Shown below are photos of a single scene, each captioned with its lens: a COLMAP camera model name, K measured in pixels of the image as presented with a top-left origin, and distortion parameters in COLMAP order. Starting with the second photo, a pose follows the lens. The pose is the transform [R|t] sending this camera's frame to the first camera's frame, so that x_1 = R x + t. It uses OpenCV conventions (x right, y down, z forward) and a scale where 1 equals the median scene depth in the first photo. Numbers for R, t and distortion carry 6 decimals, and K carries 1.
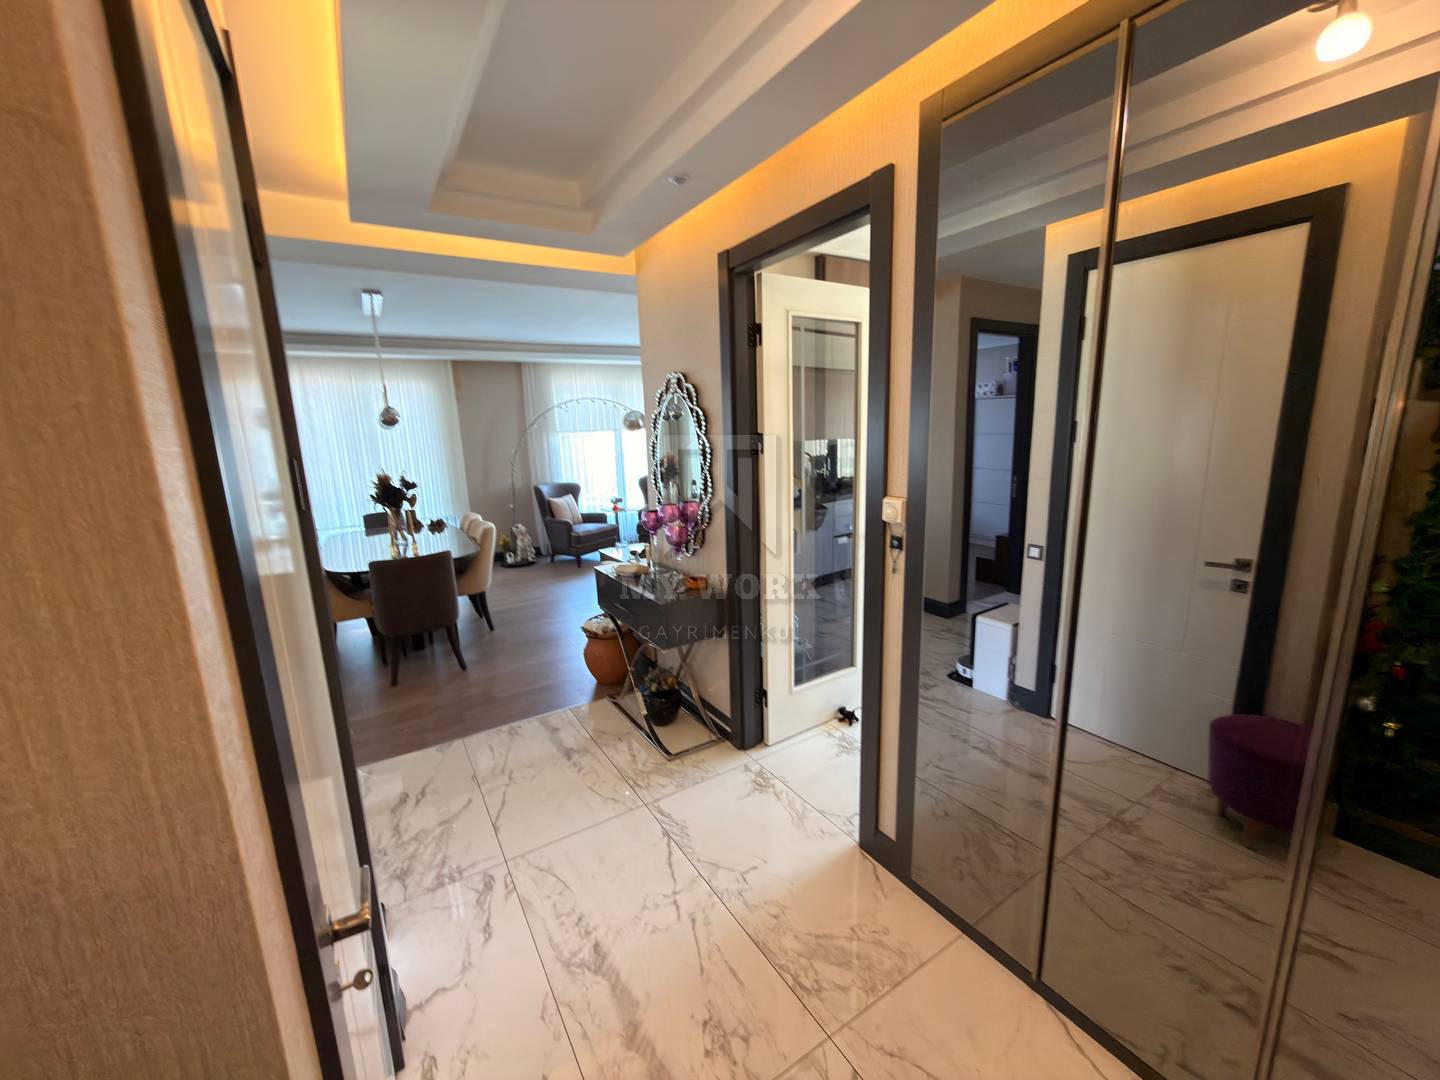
lens RADIAL K [[581.7, 0, 690.9], [0, 581.7, 539.8], [0, 0, 1]] dist [-0.002595, 0.000315]
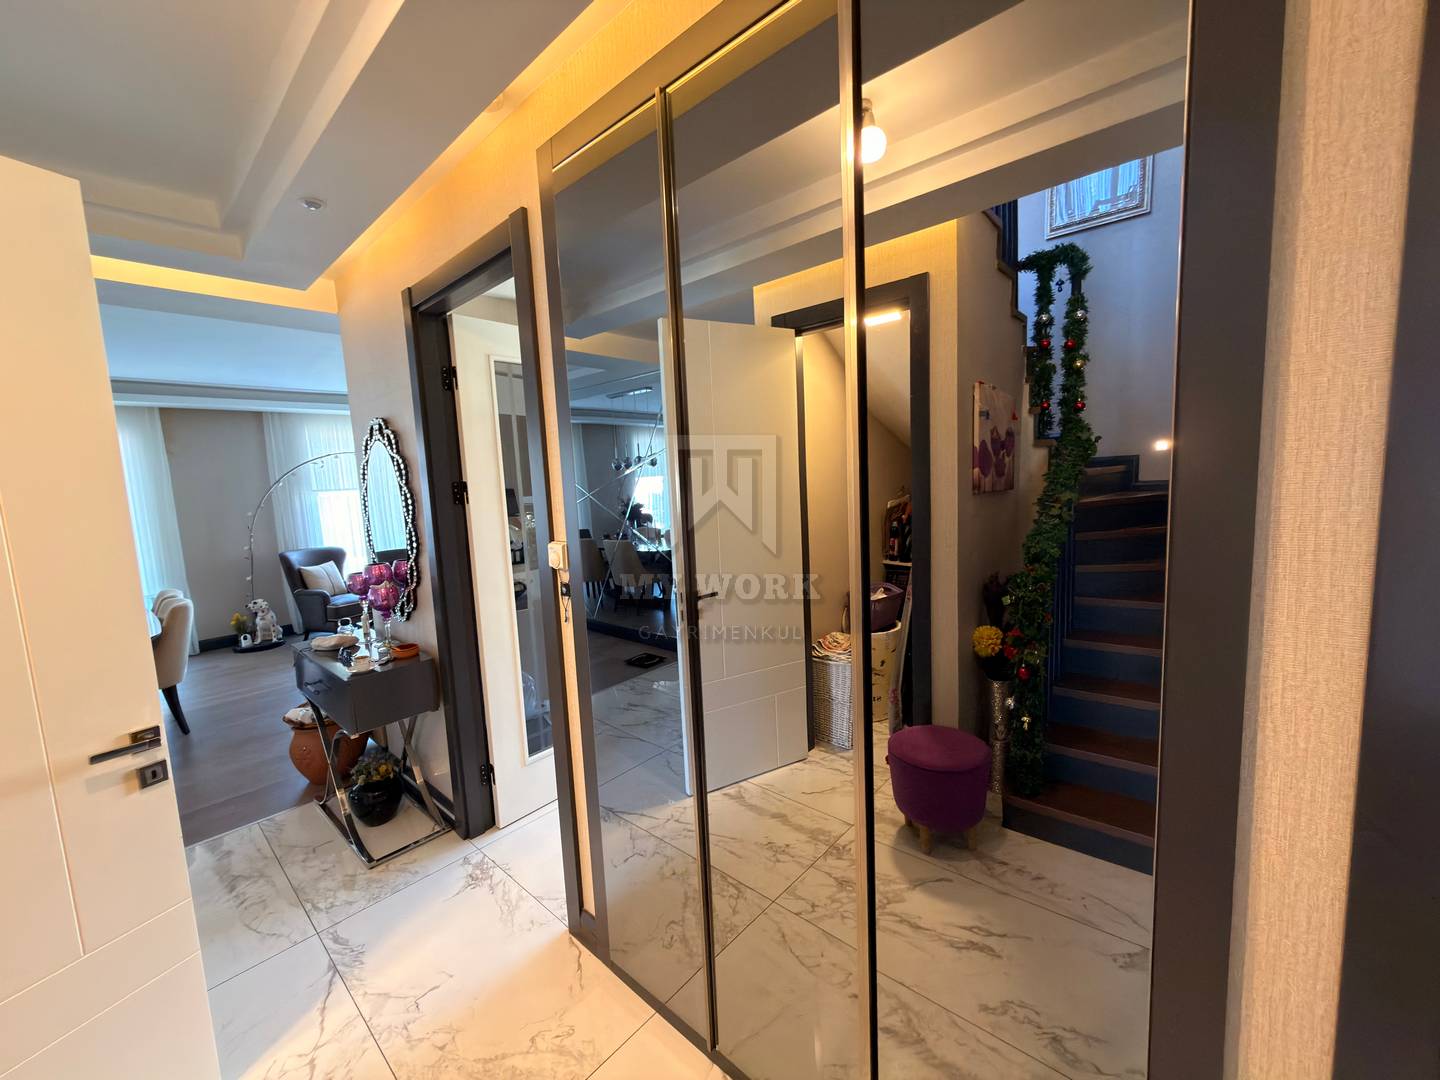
lens RADIAL K [[581.5, 0, 720.0], [0, 581.5, 540.0], [0, 0, 1]] dist [0.000023, -0.000152]
pose [[0.960632, -0.041820, 0.274657, 0.238295], [0.069058, 0.993521, -0.090262, 0.019753], [-0.269103, 0.105676, 0.957296, 0.011344]]
